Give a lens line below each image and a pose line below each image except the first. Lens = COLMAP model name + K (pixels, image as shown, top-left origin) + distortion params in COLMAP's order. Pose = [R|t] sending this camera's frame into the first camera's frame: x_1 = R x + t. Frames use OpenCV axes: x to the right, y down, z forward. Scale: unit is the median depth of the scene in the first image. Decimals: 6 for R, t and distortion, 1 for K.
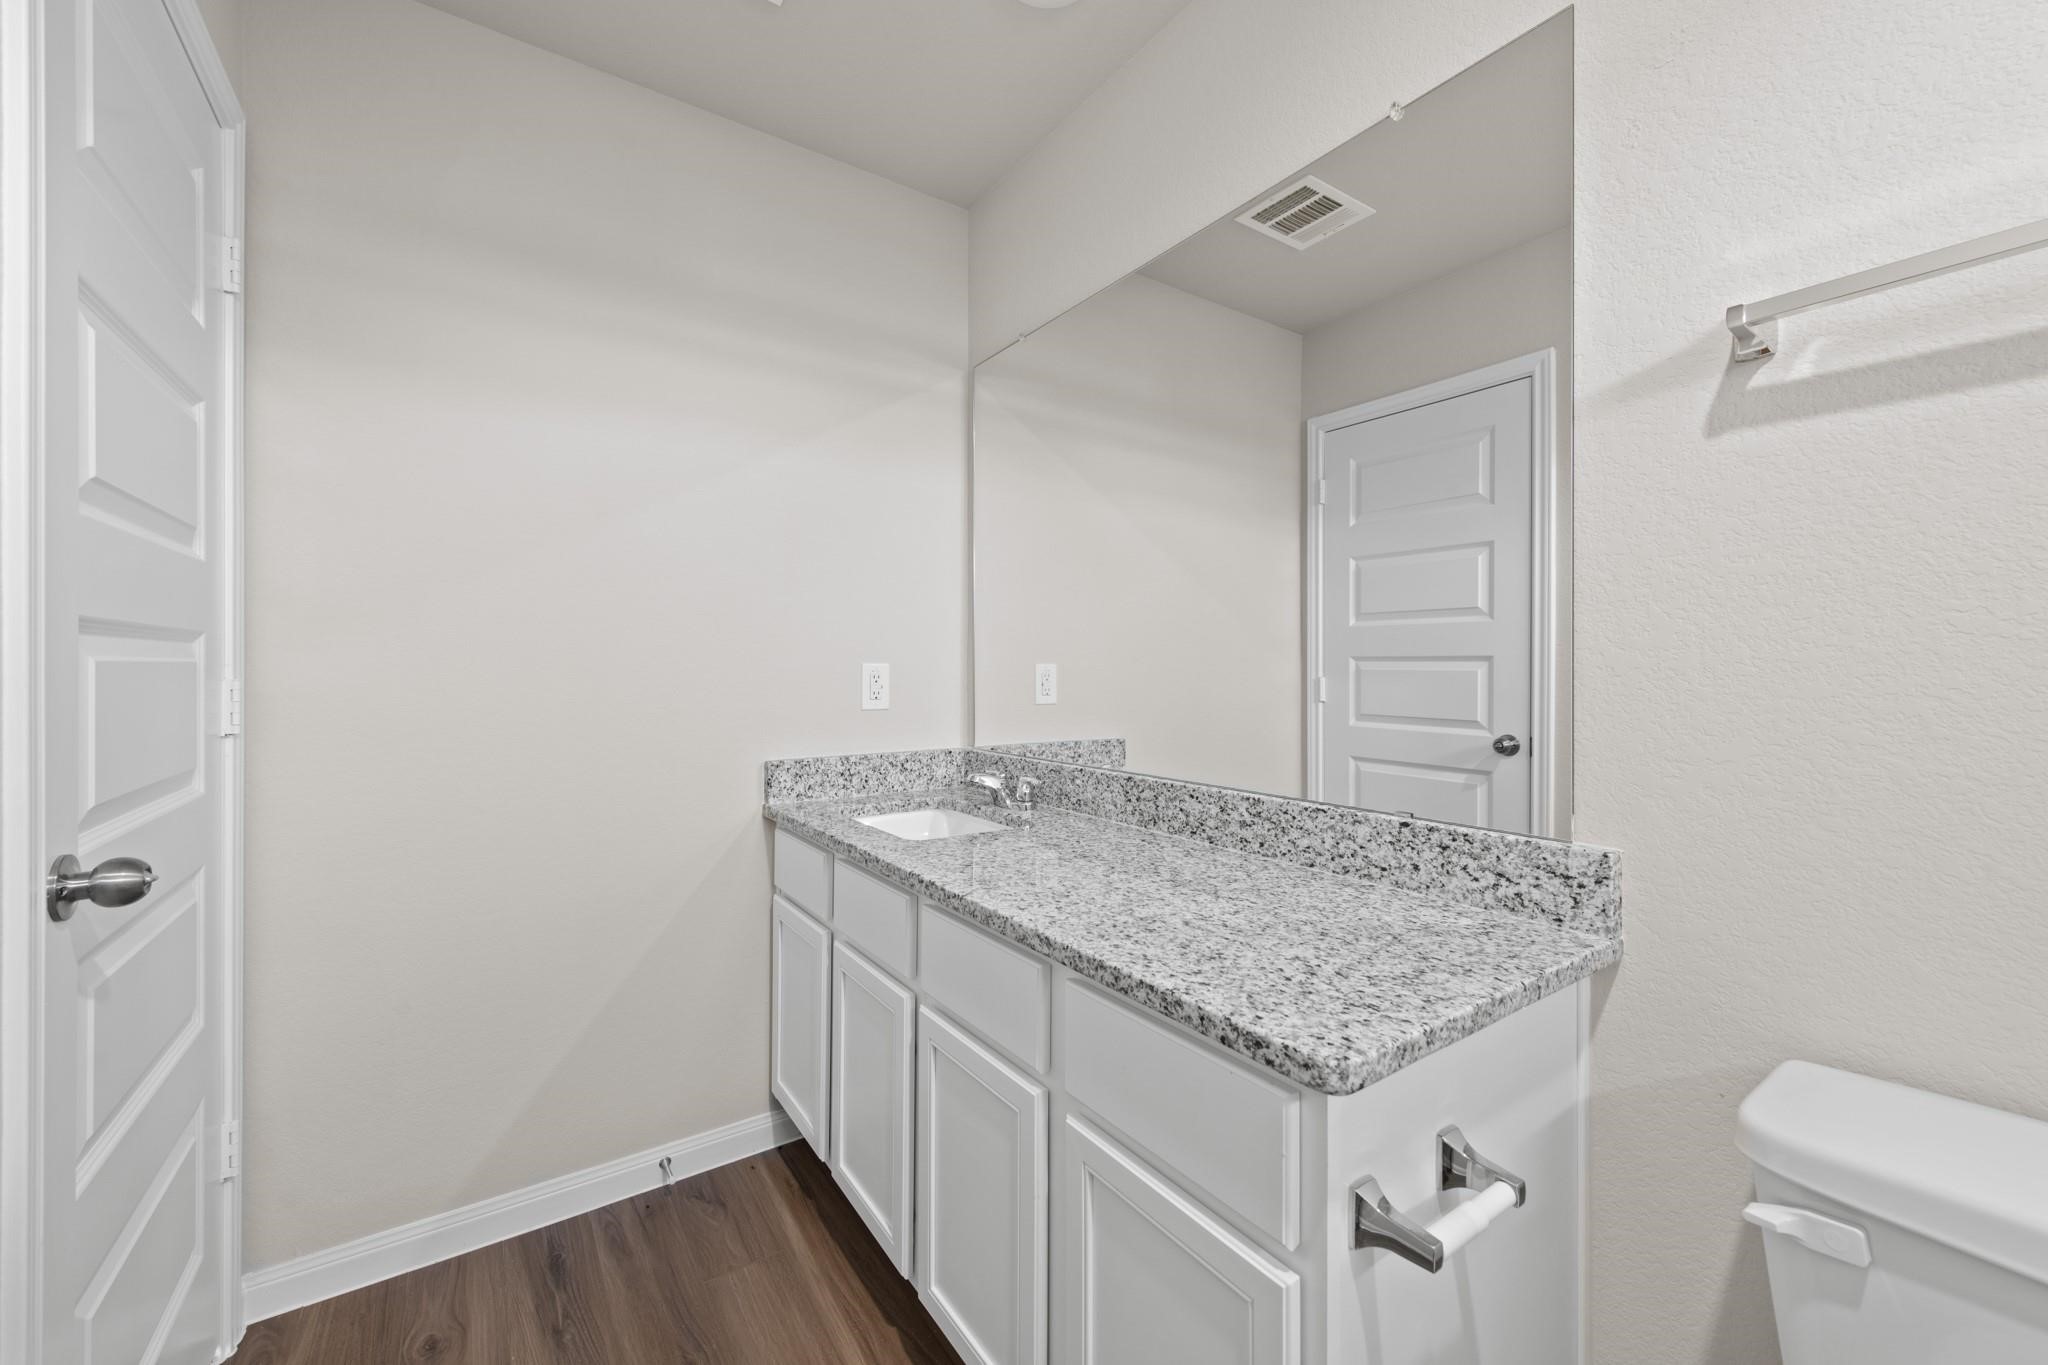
lens RADIAL K [[811.2, 0, 1031.6], [0, 811.2, 673.6], [0, 0, 1]] dist [0.010129, 0.001274]
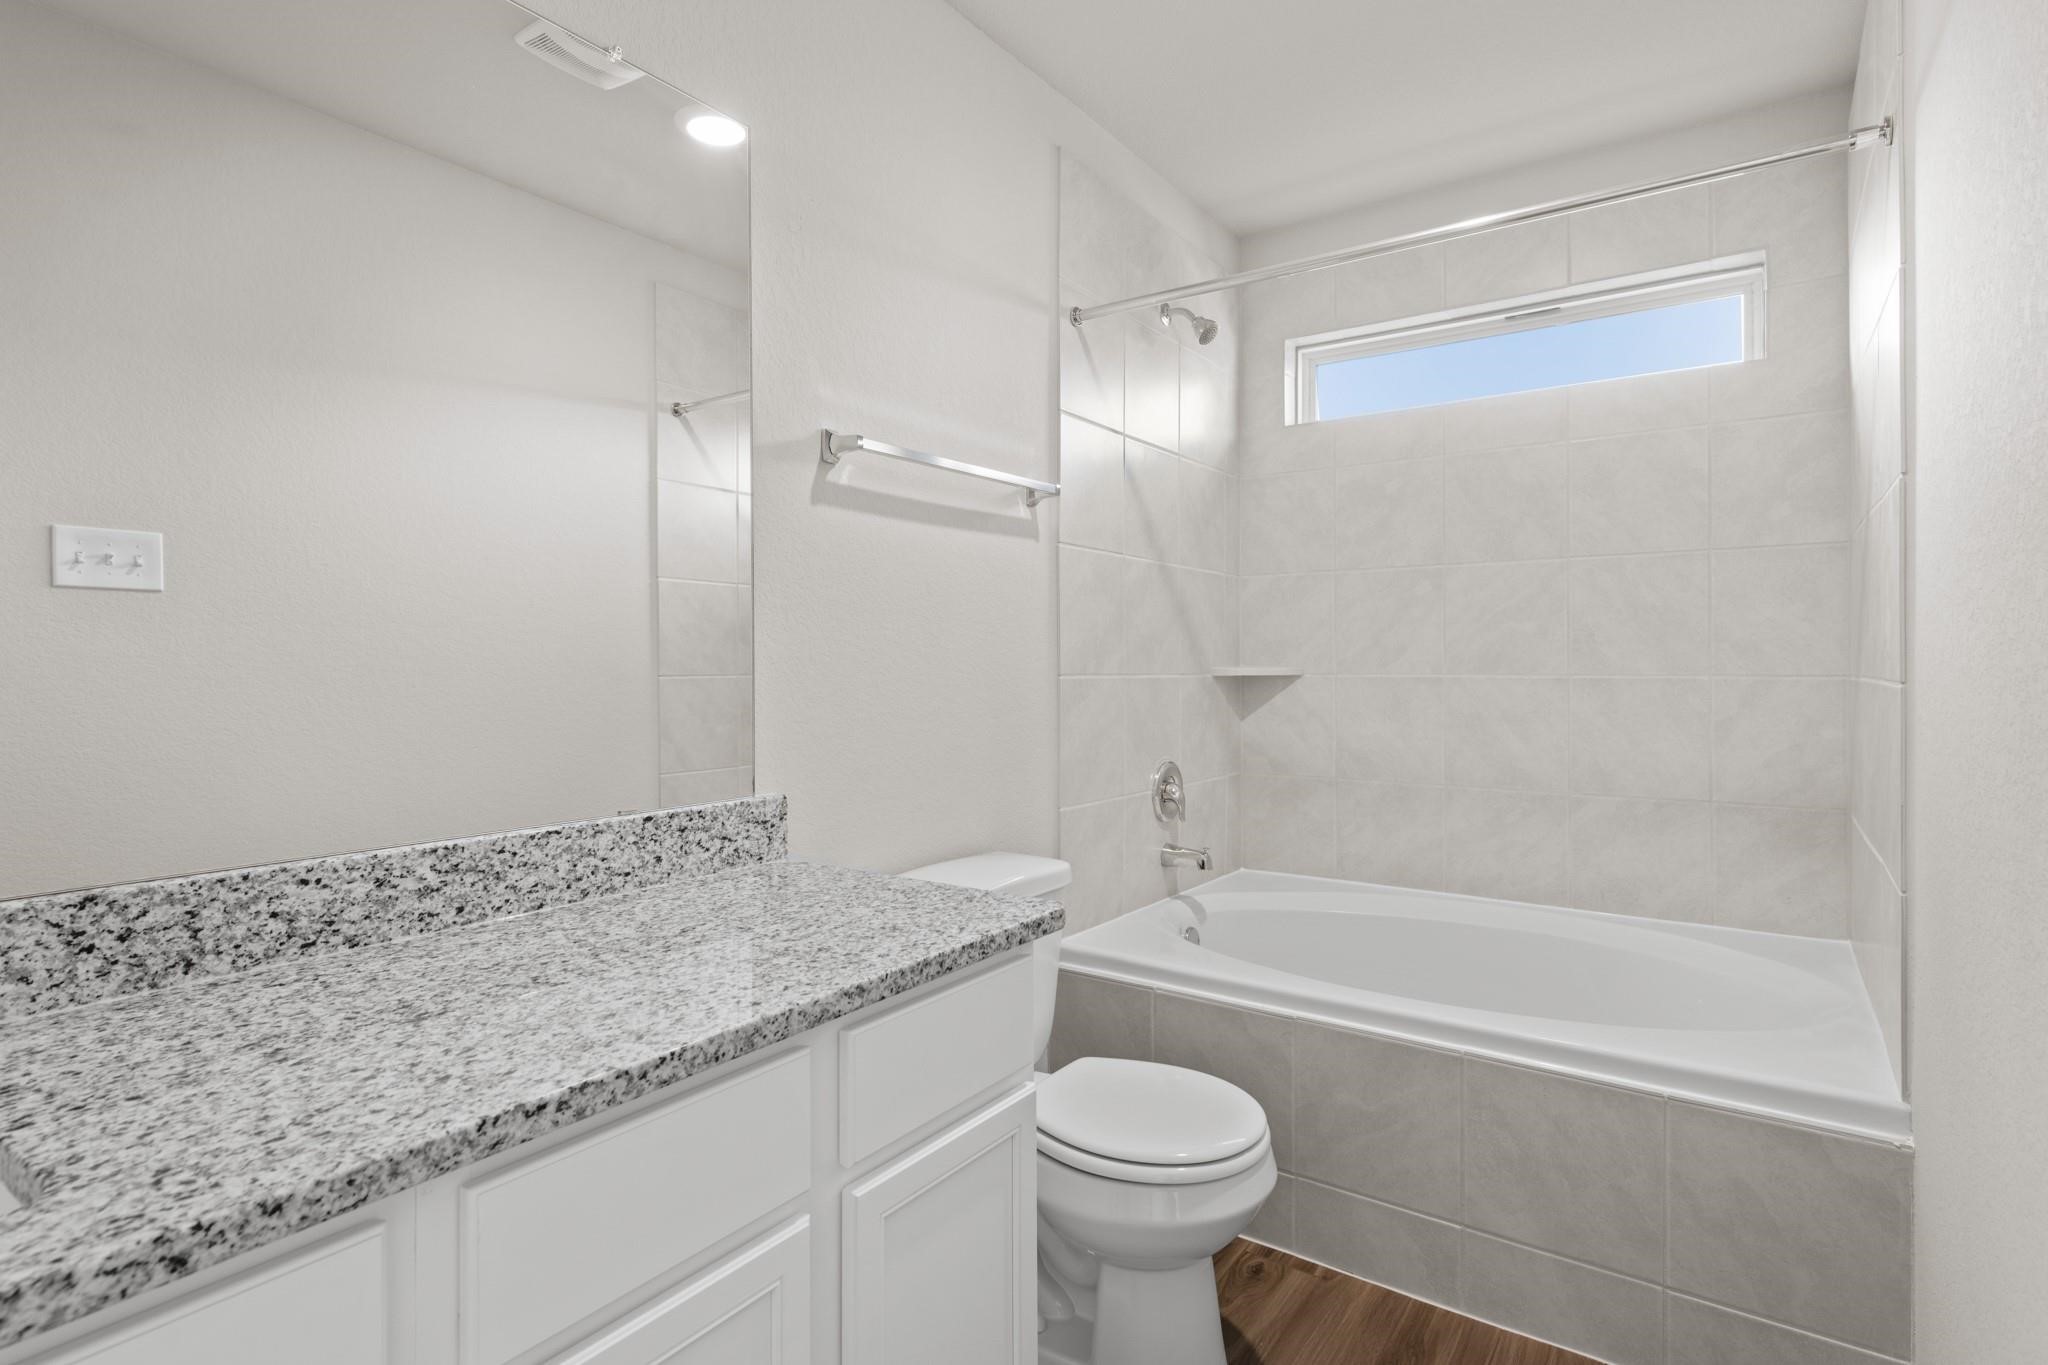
lens RADIAL K [[1037.0, 0, 1022.5], [0, 1037.0, 674.2], [0, 0, 1]] dist [0.001182, -0.000062]
pose [[-0.353837, -0.010055, 0.935253, -0.833098], [0.007244, 0.999883, 0.013490, 0.000650], [-0.935279, 0.011548, -0.353722, 1.002611]]
